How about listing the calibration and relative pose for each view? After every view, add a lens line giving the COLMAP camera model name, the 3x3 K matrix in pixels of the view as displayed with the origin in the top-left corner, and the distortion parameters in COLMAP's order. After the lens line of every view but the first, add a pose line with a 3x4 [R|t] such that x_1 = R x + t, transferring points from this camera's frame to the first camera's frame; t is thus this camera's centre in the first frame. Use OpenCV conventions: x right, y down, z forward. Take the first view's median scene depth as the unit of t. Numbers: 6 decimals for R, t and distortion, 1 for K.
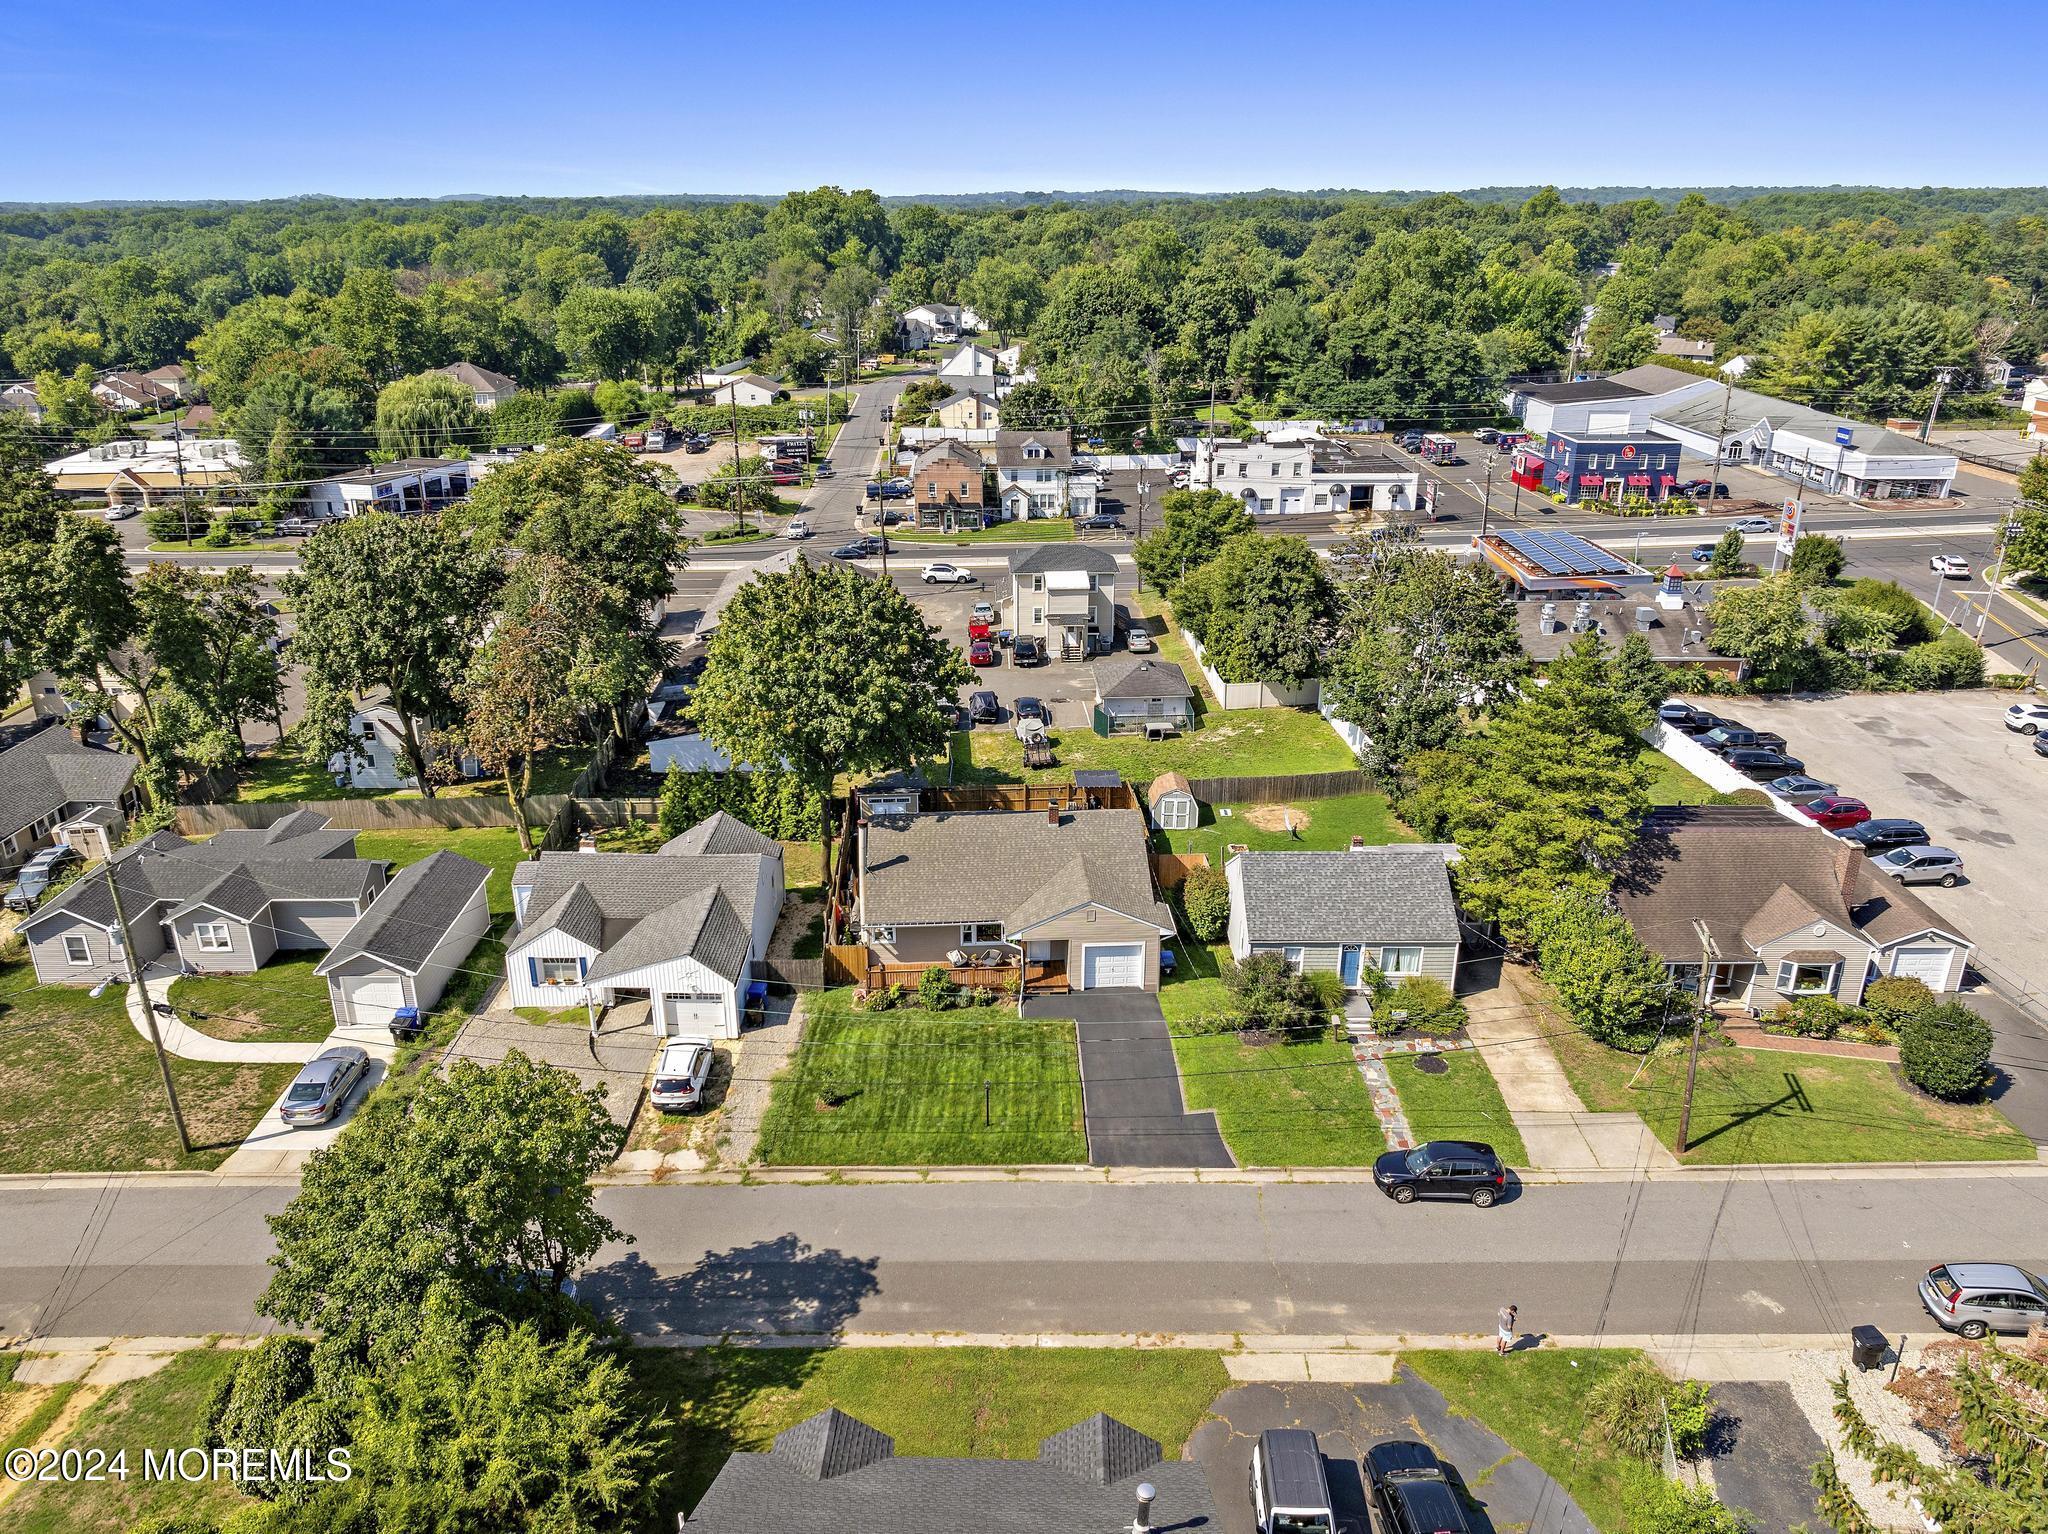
lens RADIAL K [[1426.8, 0, 1024.0], [0, 1426.8, 767.0], [0, 0, 1]] dist [-0.026060, -0.003233]
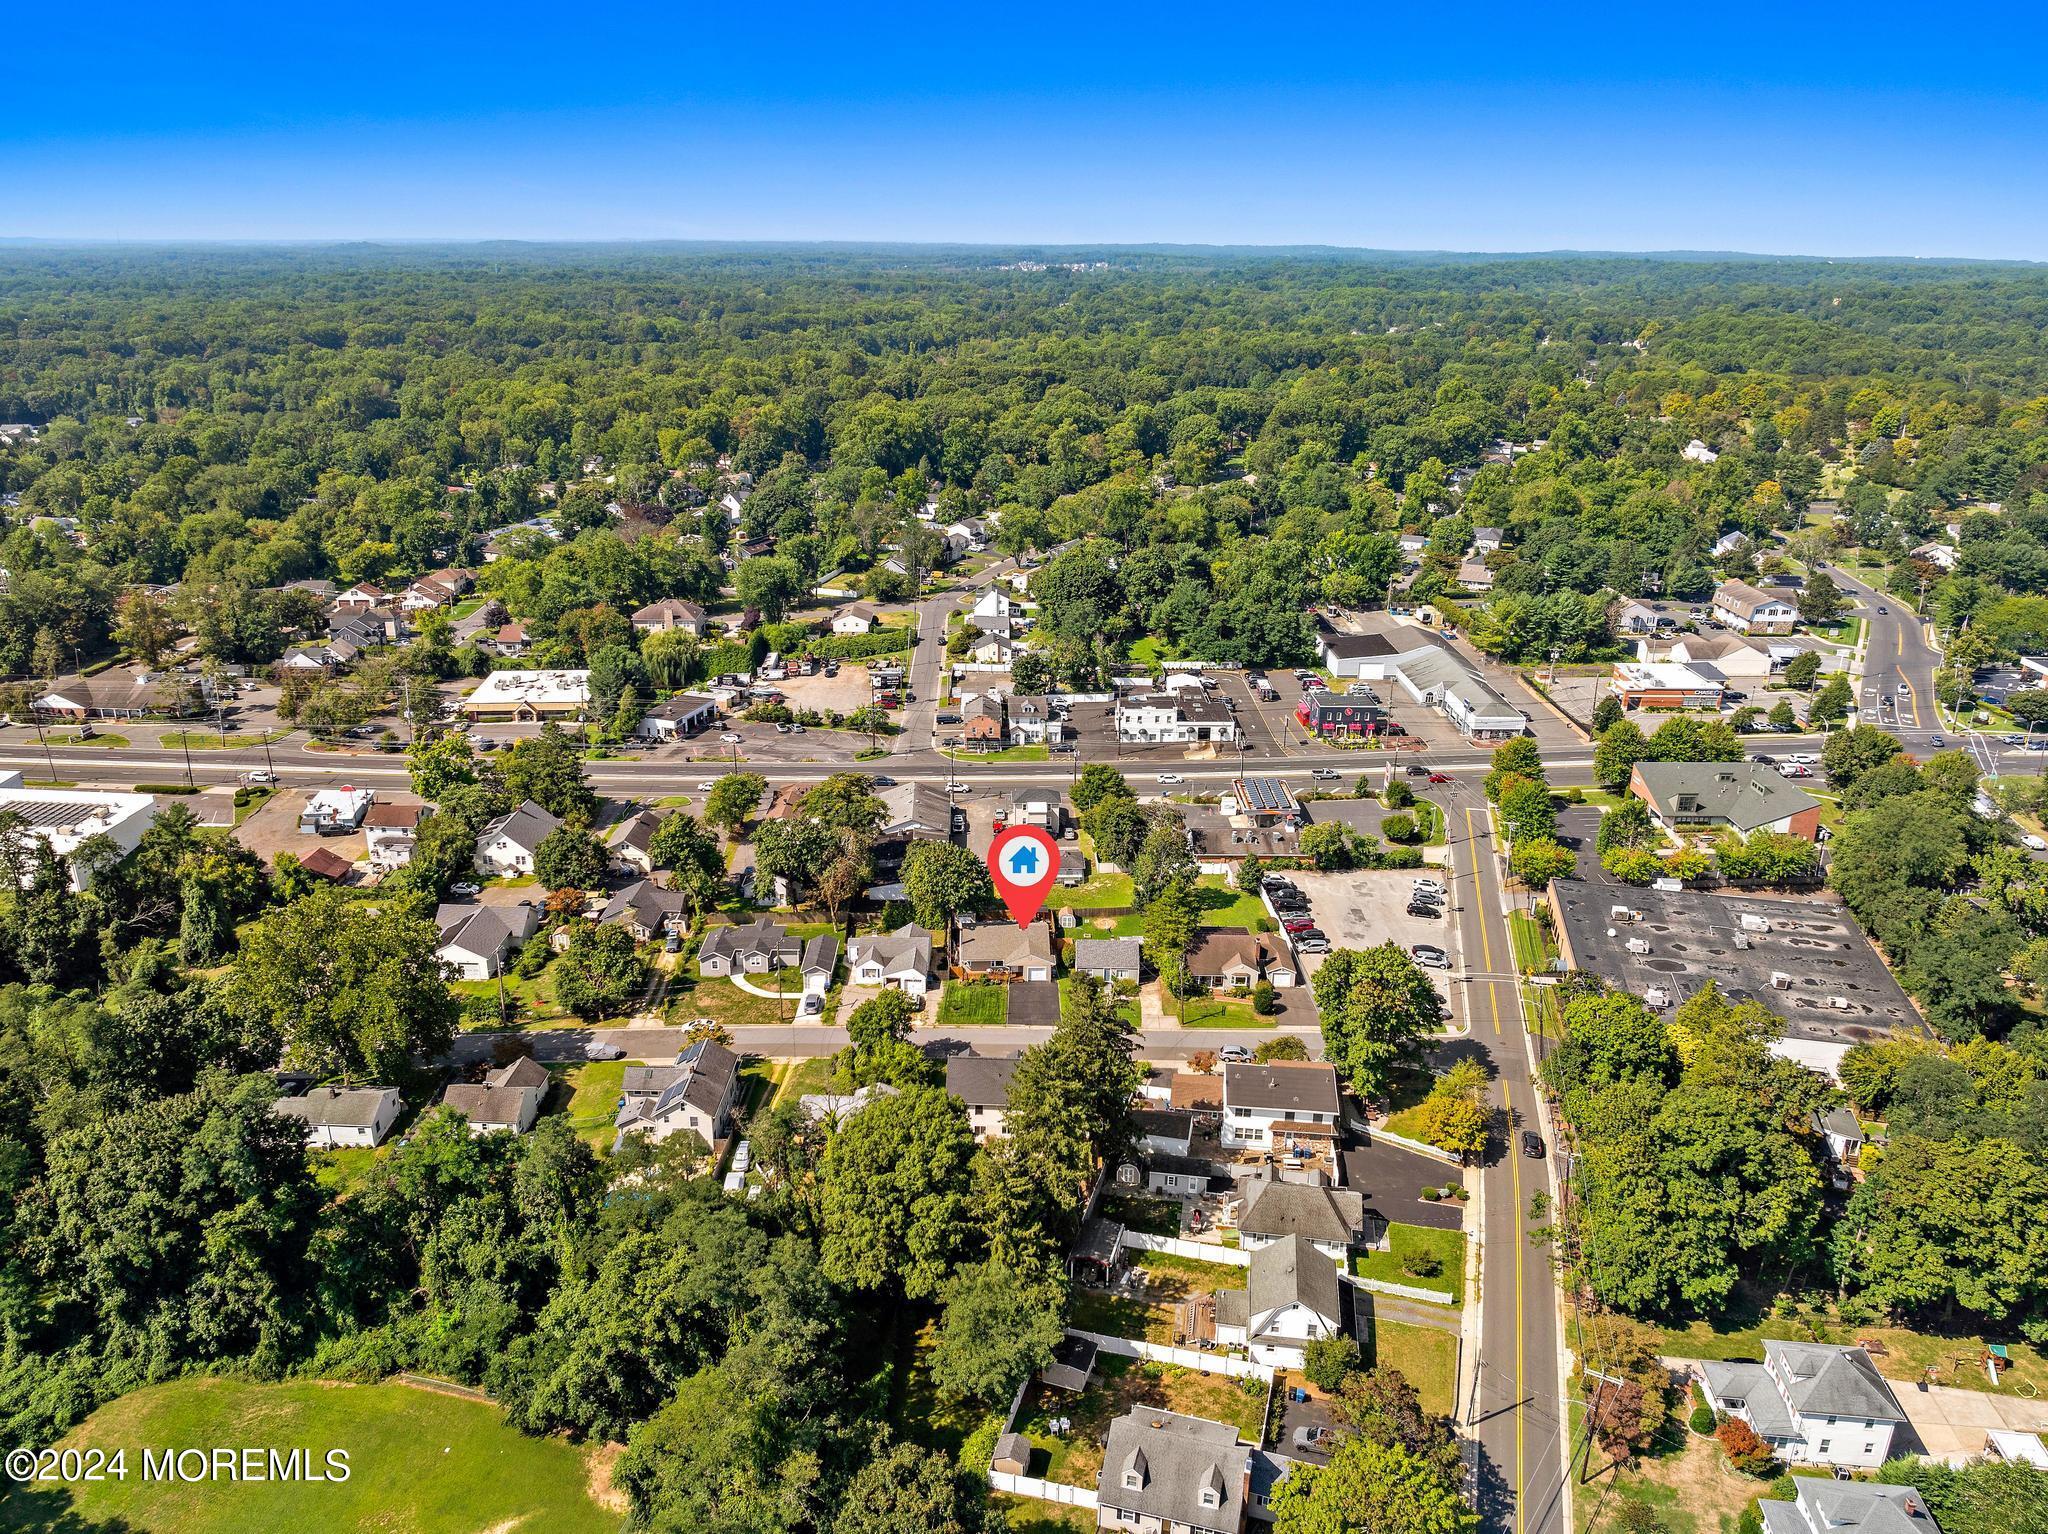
lens RADIAL K [[1433.6, 0, 1024.0], [0, 1433.6, 767.0], [0, 0, 1]] dist [0.002770, -0.000828]
pose [[0.999830, 0.014287, -0.011642, 0.031870], [-0.014574, 0.999582, -0.024953, -0.126609], [0.011281, 0.025119, 0.999621, -1.153804]]
